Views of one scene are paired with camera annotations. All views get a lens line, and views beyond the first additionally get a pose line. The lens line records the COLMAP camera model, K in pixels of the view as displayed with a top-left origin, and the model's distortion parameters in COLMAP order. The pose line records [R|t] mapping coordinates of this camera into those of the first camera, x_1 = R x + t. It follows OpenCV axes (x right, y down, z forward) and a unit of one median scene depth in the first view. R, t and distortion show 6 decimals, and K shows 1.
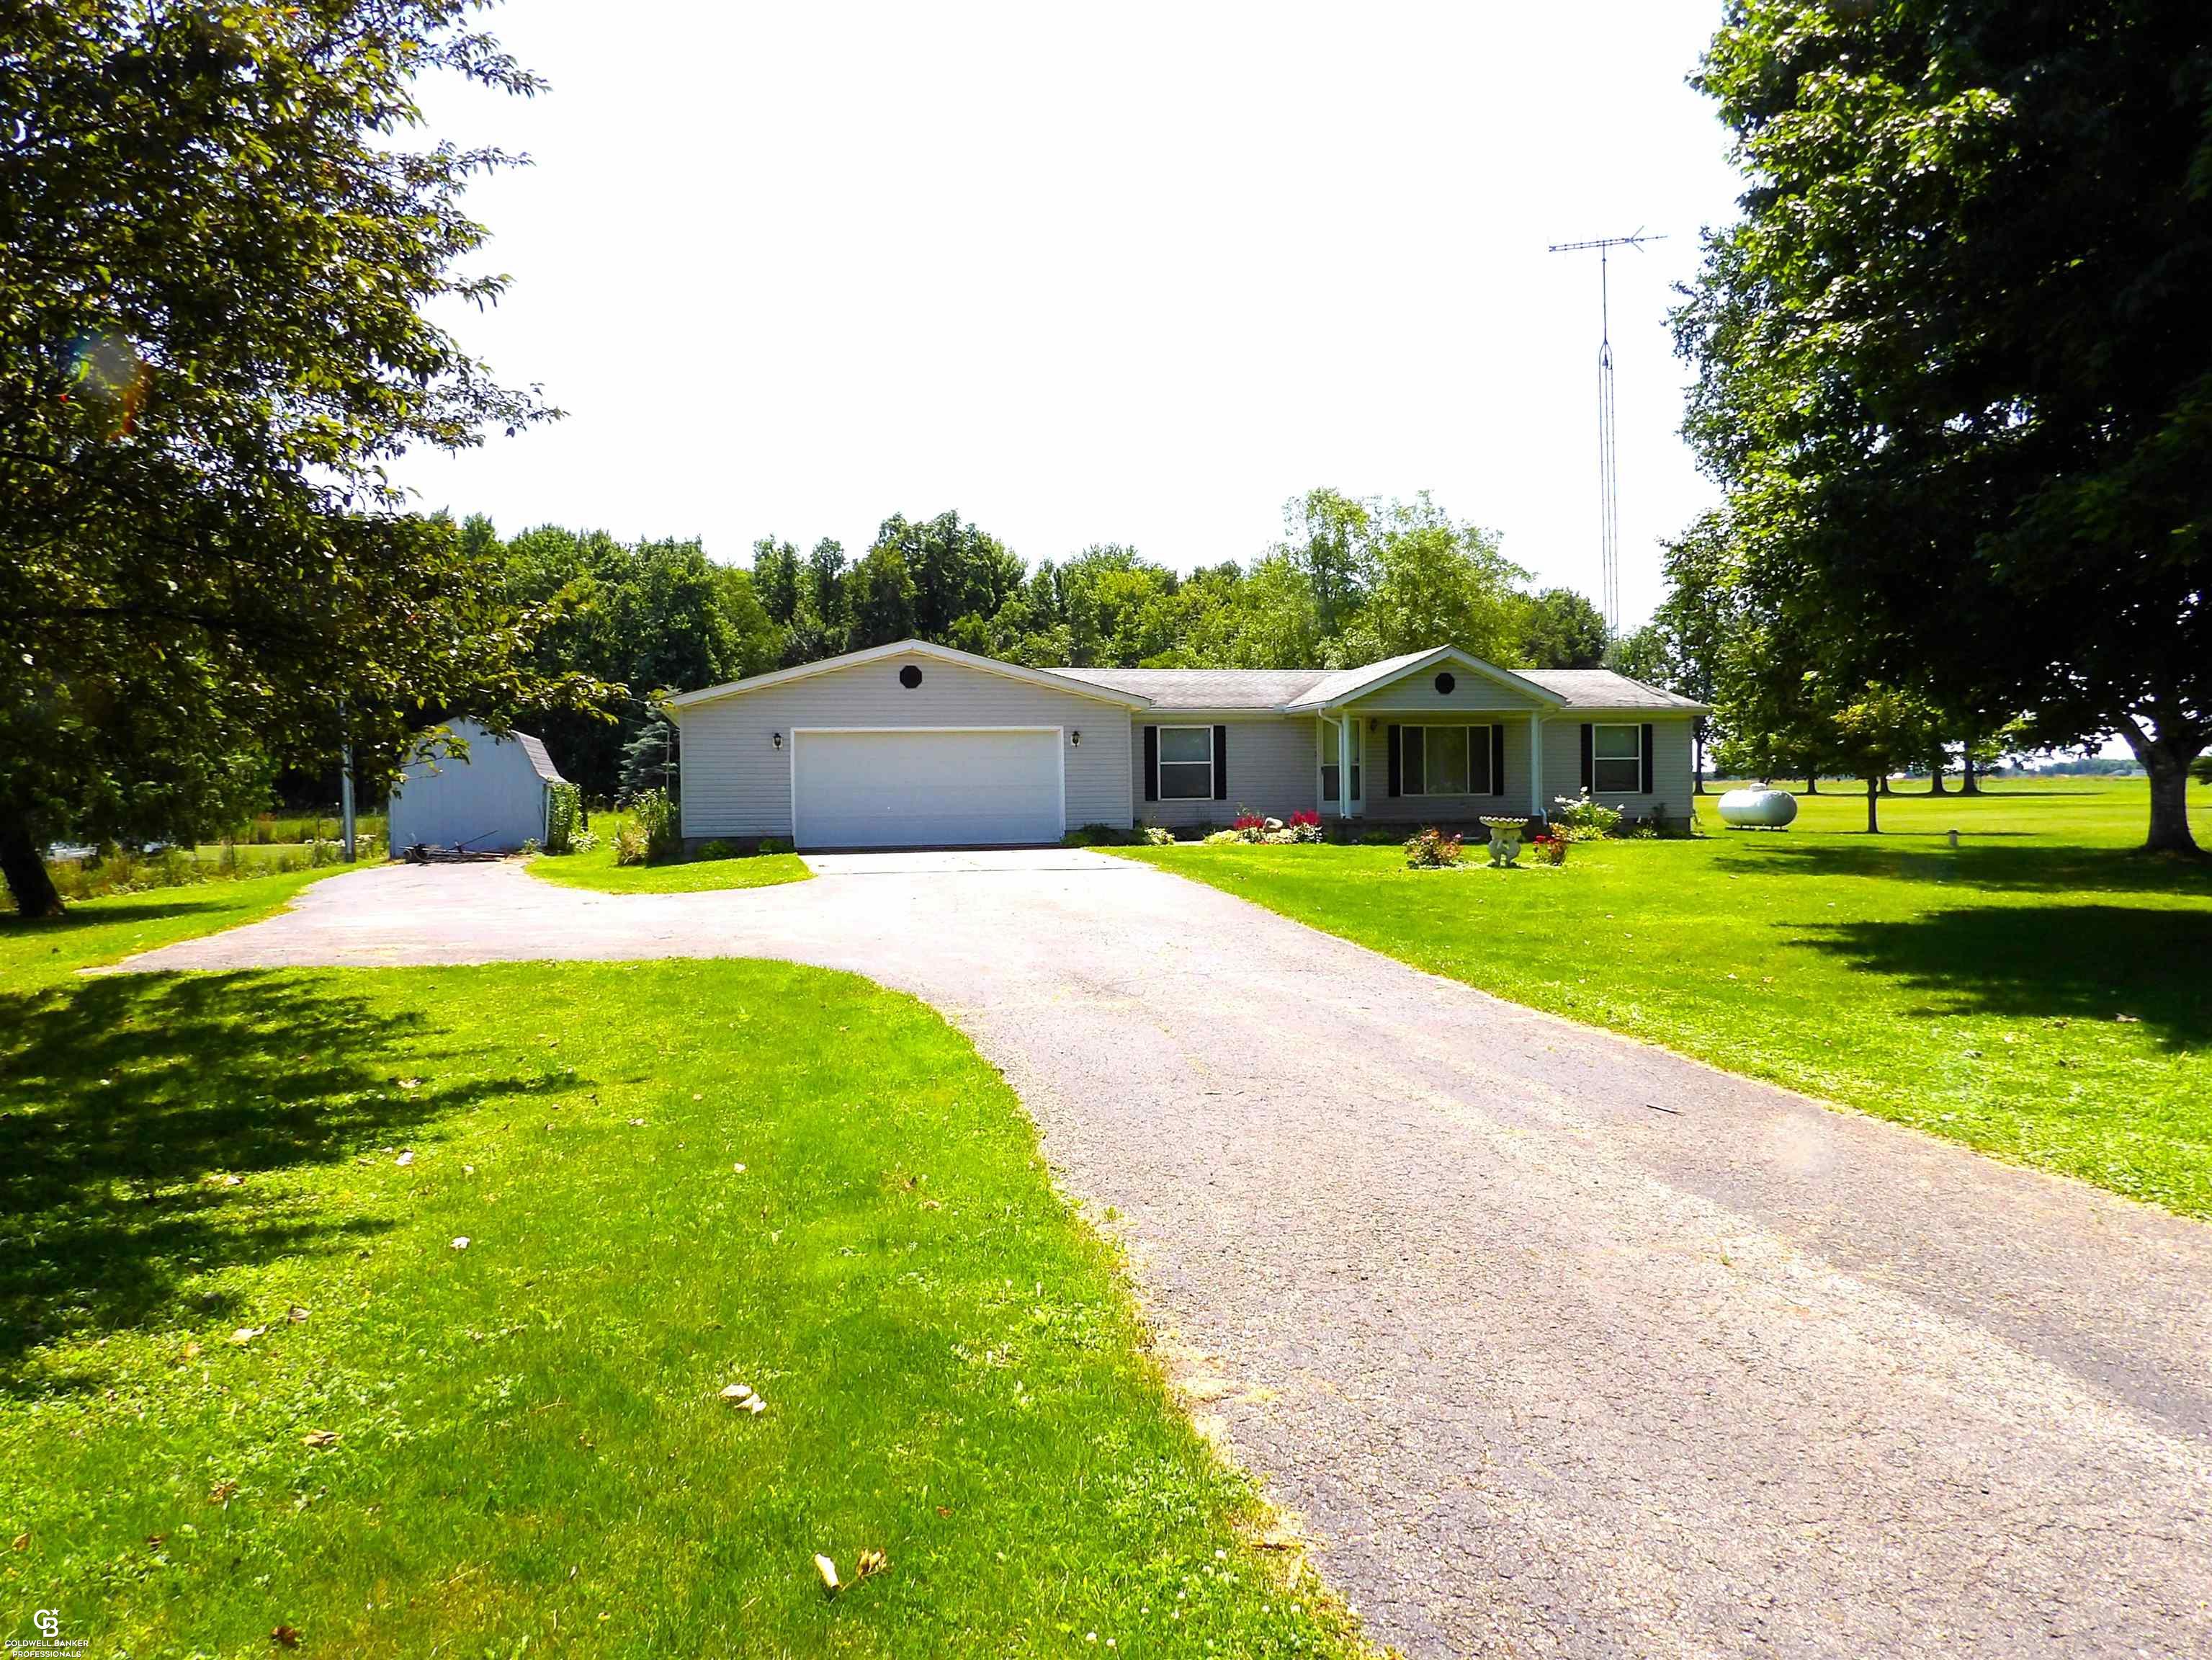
lens RADIAL K [[1503.7, 0, 1106.0], [0, 1503.7, 830.0], [0, 0, 1]] dist [0.000030, 0.000072]
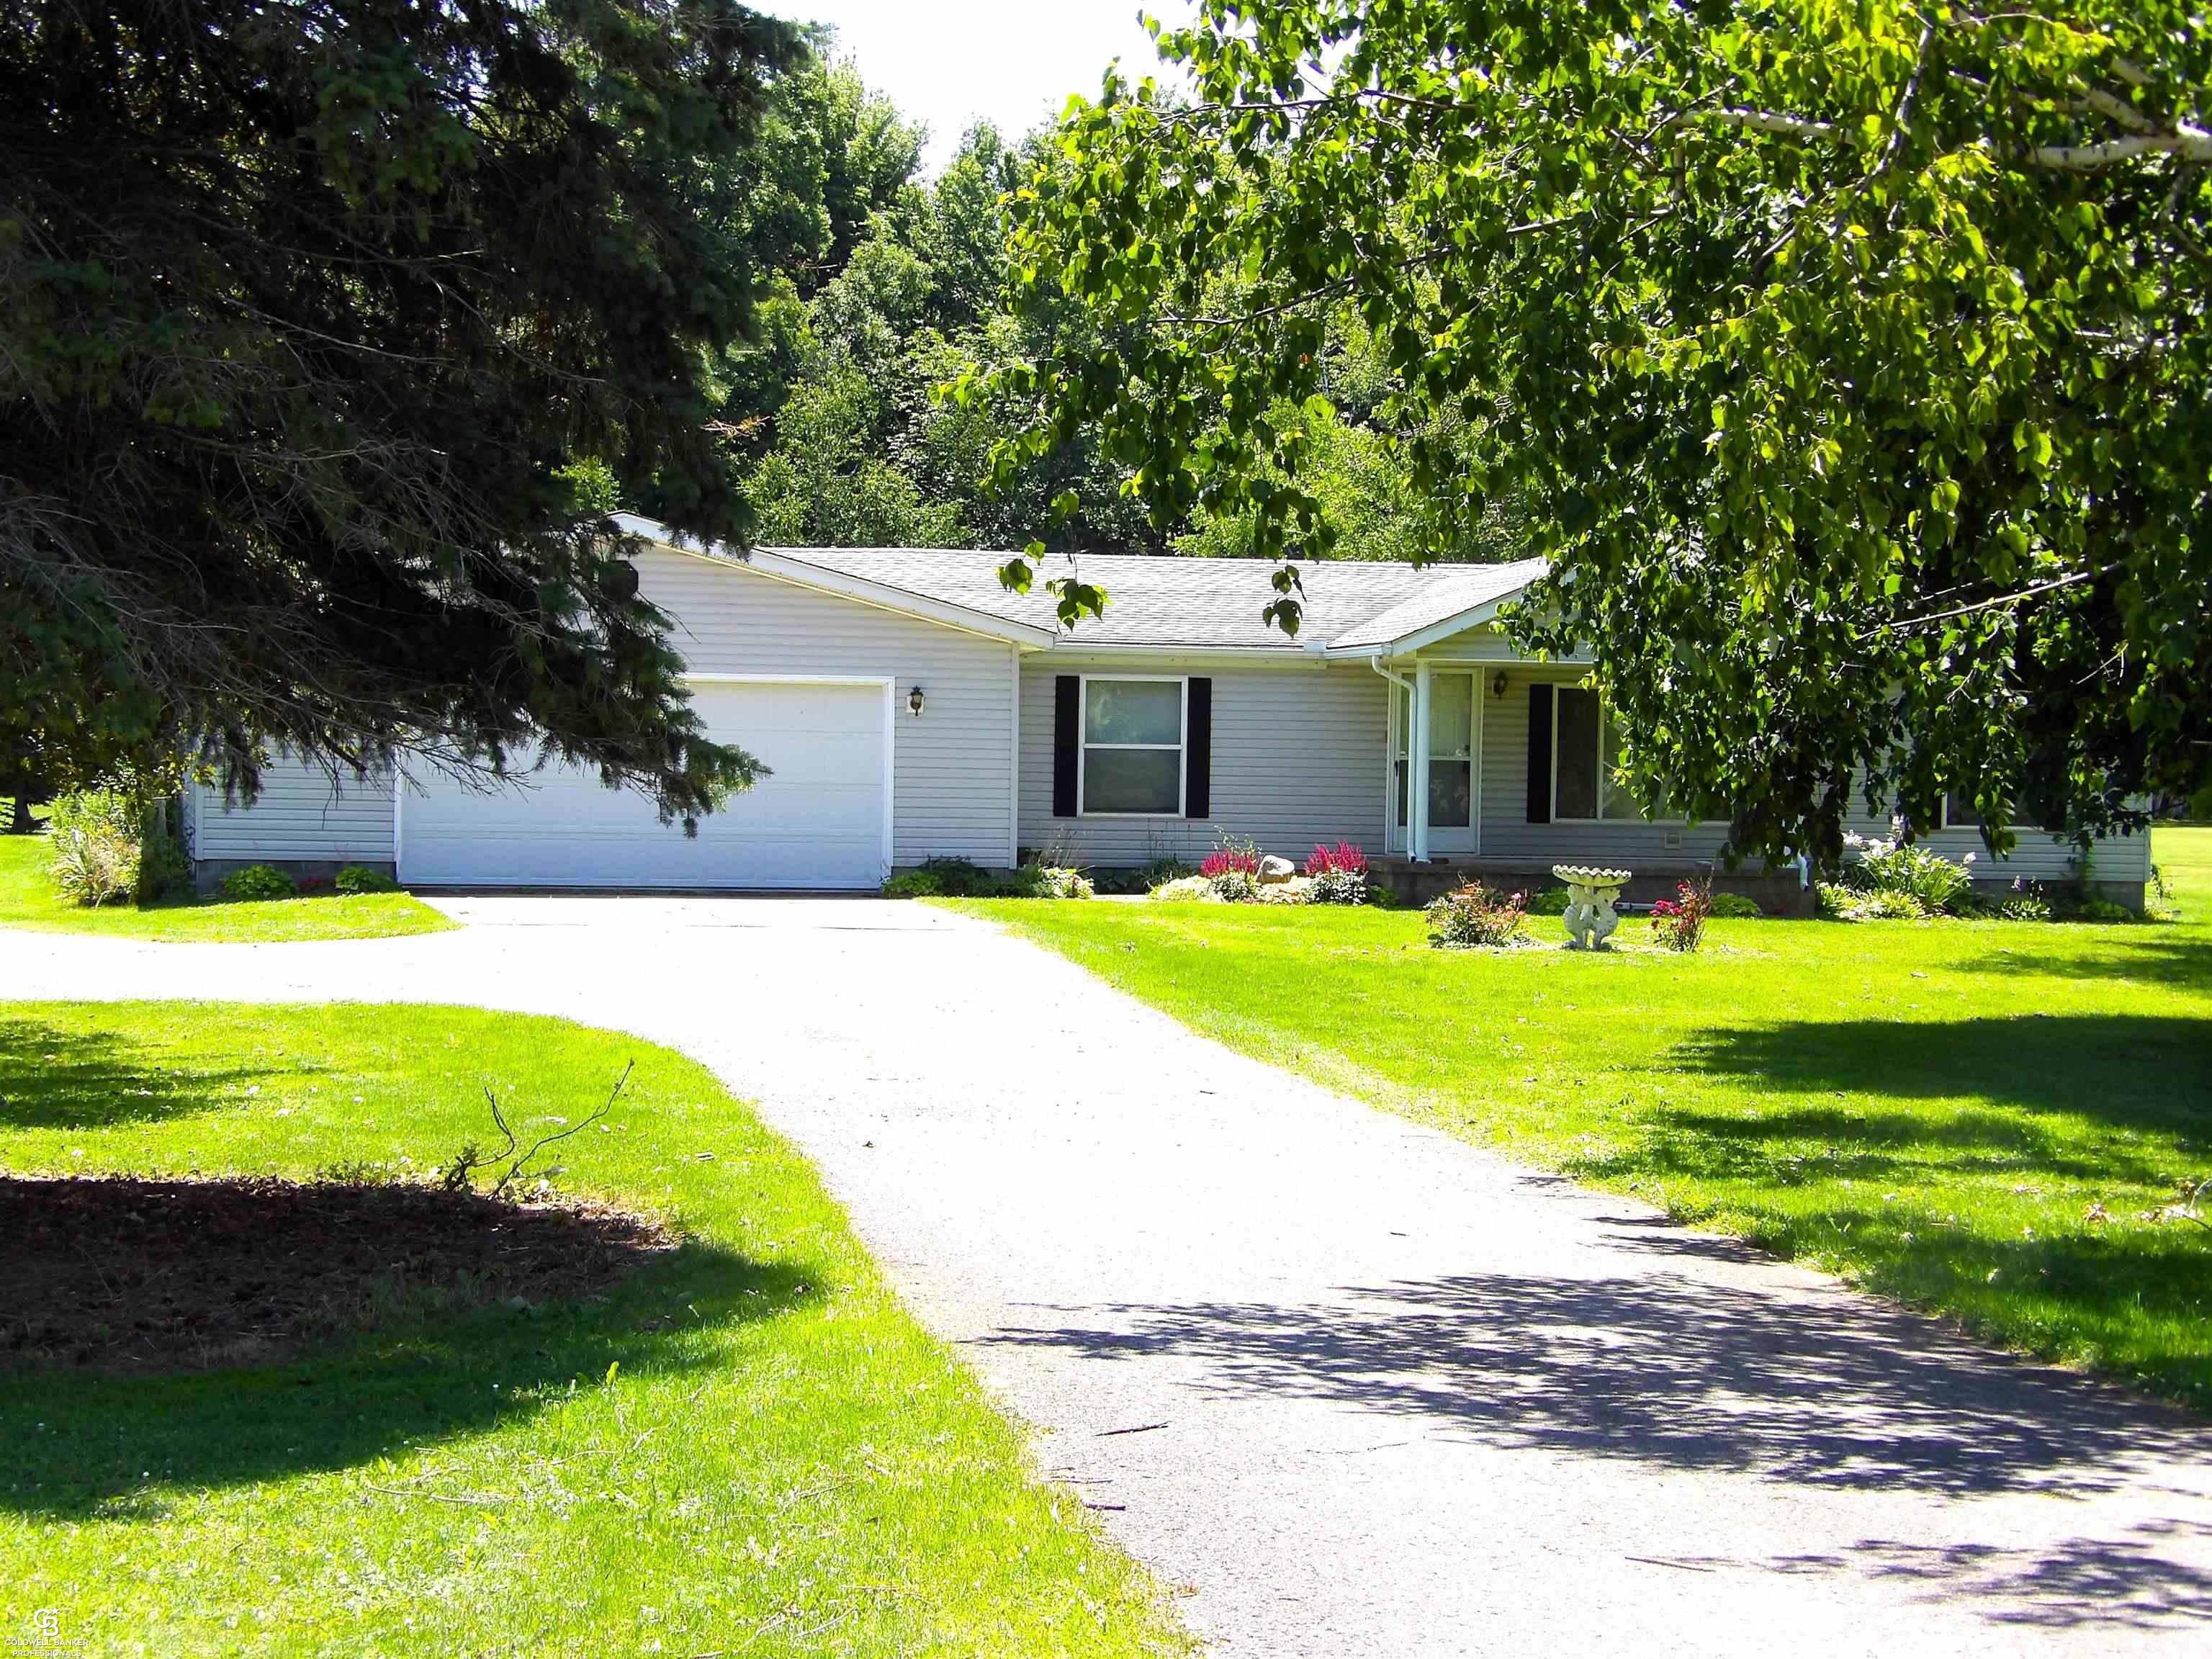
lens RADIAL K [[4759.6, 0, 994.9], [0, 4759.6, 830.6], [0, 0, 1]] dist [0.541728, -4.157215]
pose [[0.998634, 0.031190, -0.041915, 0.080954], [-0.031574, 0.999465, -0.008516, 0.000587], [0.041627, 0.009828, 0.999085, -0.716578]]
